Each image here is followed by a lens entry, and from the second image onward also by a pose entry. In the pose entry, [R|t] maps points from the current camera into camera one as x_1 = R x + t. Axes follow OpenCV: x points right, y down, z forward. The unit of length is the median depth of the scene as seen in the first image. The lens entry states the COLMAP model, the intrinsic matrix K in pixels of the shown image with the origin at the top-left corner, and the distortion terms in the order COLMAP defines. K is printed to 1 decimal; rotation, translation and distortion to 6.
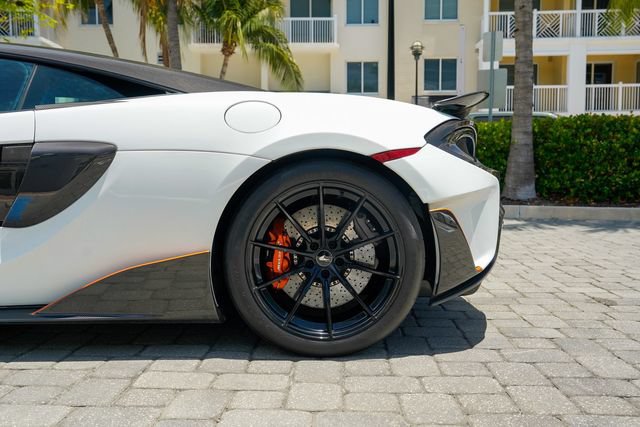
lens RADIAL K [[634.7, 0, 320.0], [0, 634.7, 213.5], [0, 0, 1]] dist [-0.014748, 0.132029]
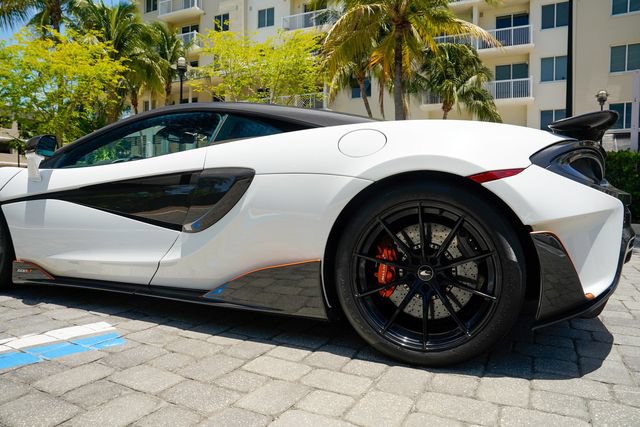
lens RADIAL K [[442.1, 0, 320.0], [0, 442.1, 213.5], [0, 0, 1]] dist [-0.111890, 0.081245]
pose [[0.905167, 0.023707, -0.424395, 0.157791], [-0.033163, 0.999339, -0.014907, -0.012935], [0.423761, 0.027568, 0.905355, 0.255808]]
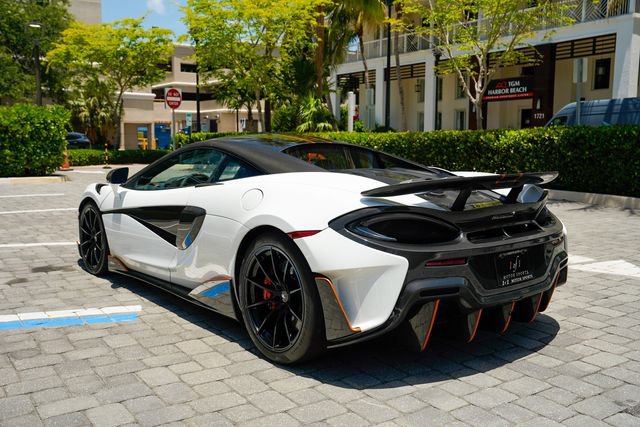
lens RADIAL K [[638.7, 0, 320.0], [0, 638.7, 213.5], [0, 0, 1]] dist [0.002599, 0.146022]
pose [[0.577464, 0.094422, -0.810938, 1.250374], [-0.045740, 0.995471, 0.083337, -0.251737], [0.815134, -0.011032, 0.579167, 0.207625]]
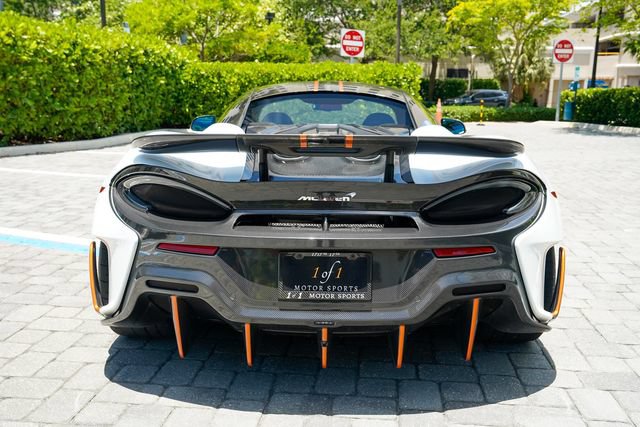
lens RADIAL K [[634.7, 0, 320.0], [0, 634.7, 213.5], [0, 0, 1]] dist [-0.014748, 0.132029]
pose [[-0.095433, 0.180558, -0.978924, 1.252777], [-0.064742, 0.980204, 0.187106, -0.299629], [0.993328, 0.081234, -0.081854, 1.475555]]
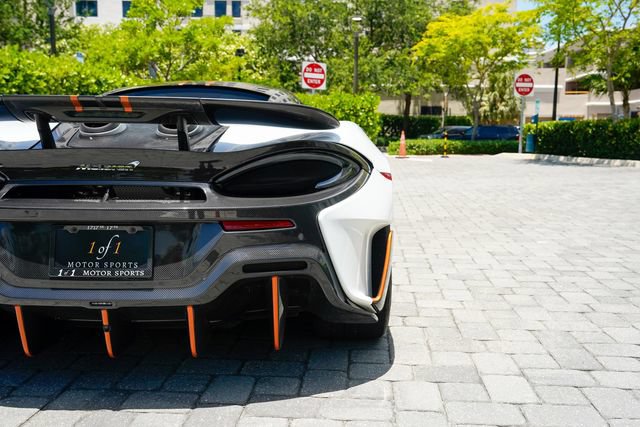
lens RADIAL K [[634.7, 0, 320.0], [0, 634.7, 213.5], [0, 0, 1]] dist [-0.014748, 0.132029]
pose [[-0.074933, 0.118071, -0.990174, 1.167874], [-0.062958, 0.990424, 0.122865, -0.206720], [0.995199, 0.071546, -0.066782, 1.764343]]
